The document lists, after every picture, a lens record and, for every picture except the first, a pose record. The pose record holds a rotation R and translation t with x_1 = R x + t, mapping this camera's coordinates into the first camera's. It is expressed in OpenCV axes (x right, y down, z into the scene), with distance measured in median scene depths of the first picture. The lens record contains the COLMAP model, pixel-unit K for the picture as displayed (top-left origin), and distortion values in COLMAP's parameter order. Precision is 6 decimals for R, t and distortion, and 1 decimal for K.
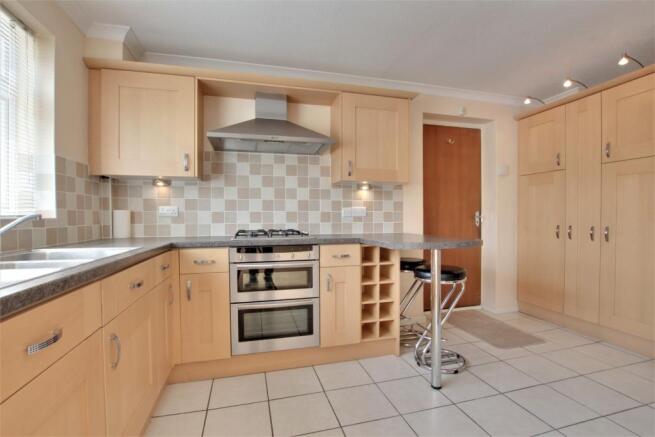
lens RADIAL K [[305.6, 0, 326.7], [0, 305.6, 219.1], [0, 0, 1]] dist [-0.021152, -0.000498]
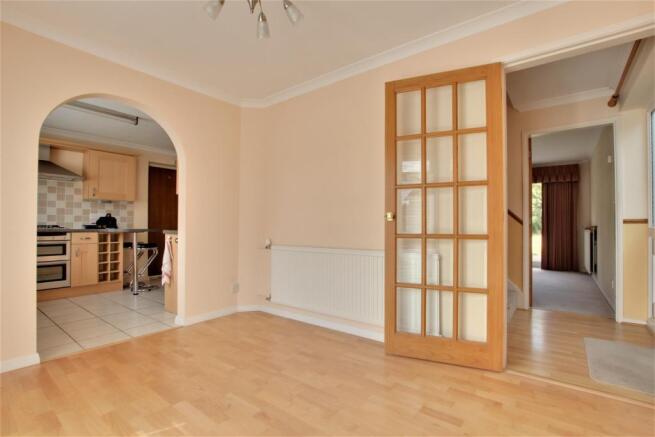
lens RADIAL K [[305.6, 0, 325.9], [0, 305.6, 220.6], [0, 0, 1]] dist [-0.021152, -0.000498]
pose [[0.799054, 0.013929, 0.601097, 0.107179], [-0.001430, 0.999773, -0.021268, 0.043271], [-0.601257, 0.016135, 0.798893, -1.341421]]
